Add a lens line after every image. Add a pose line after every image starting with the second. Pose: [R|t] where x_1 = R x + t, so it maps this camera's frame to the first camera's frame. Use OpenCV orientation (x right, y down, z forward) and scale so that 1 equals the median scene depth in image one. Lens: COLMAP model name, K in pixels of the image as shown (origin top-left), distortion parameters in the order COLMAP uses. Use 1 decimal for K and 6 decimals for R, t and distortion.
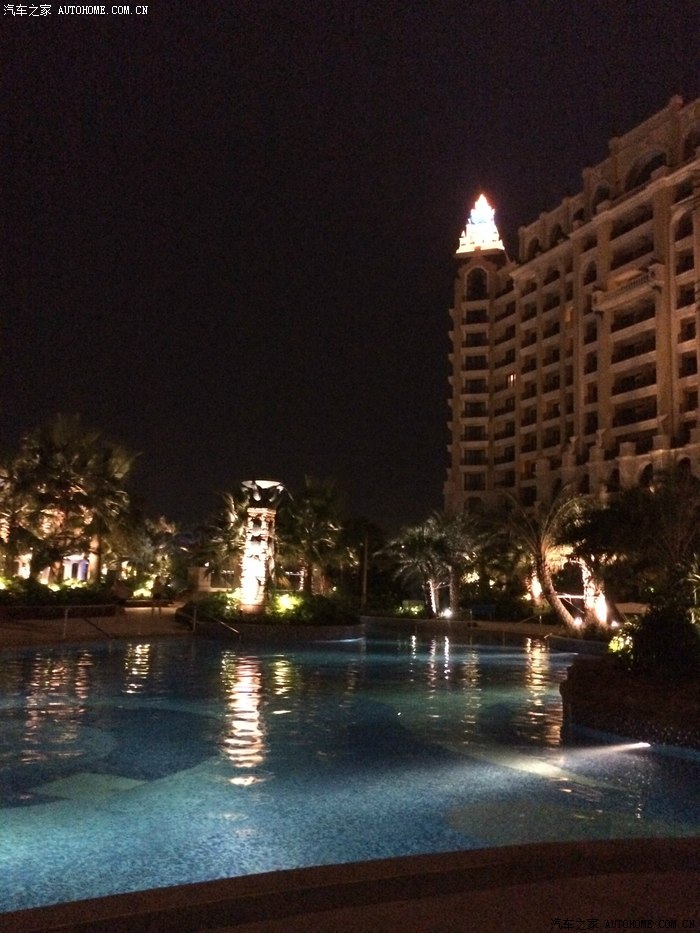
lens RADIAL K [[794.5, 0, 343.5], [0, 794.5, 473.1], [0, 0, 1]] dist [0.069906, -0.094149]
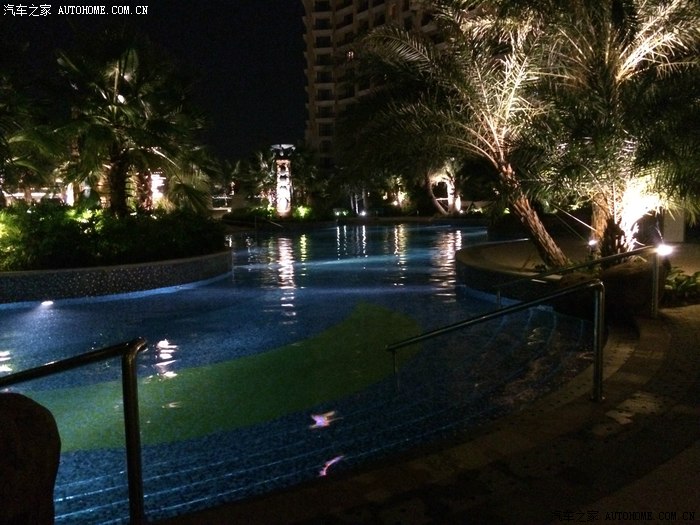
lens RADIAL K [[596.1, 0, 343.1], [0, 596.1, 261.3], [0, 0, 1]] dist [0.069906, -0.094149]
pose [[0.970322, -0.076983, 0.229236, -0.268446], [0.021613, 0.971788, 0.234865, -0.043092], [-0.240849, -0.222940, 0.944611, -0.331094]]
